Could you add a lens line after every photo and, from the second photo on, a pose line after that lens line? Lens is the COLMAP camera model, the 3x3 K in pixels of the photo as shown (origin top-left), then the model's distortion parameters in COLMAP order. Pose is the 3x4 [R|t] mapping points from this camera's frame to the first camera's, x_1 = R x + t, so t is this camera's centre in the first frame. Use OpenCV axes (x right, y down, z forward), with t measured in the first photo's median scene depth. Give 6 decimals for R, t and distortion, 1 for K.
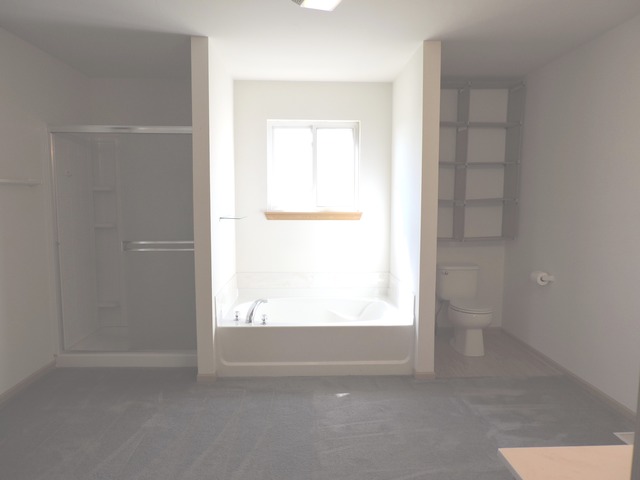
lens RADIAL K [[456.2, 0, 320.4], [0, 456.2, 240.4], [0, 0, 1]] dist [0.000452, -0.013901]
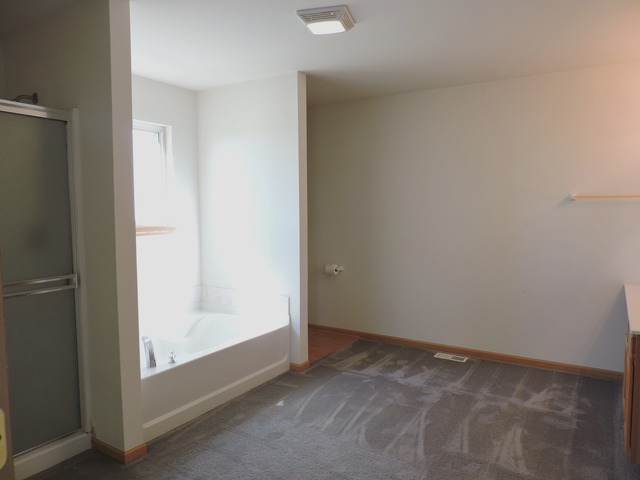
lens RADIAL K [[456.2, 0, 320.7], [0, 456.2, 239.6], [0, 0, 1]] dist [0.000452, -0.013901]
pose [[0.560212, -0.059373, 0.826219, -0.652448], [0.082992, 0.996432, 0.015332, -0.028333], [-0.824182, 0.059980, 0.563140, 0.309221]]
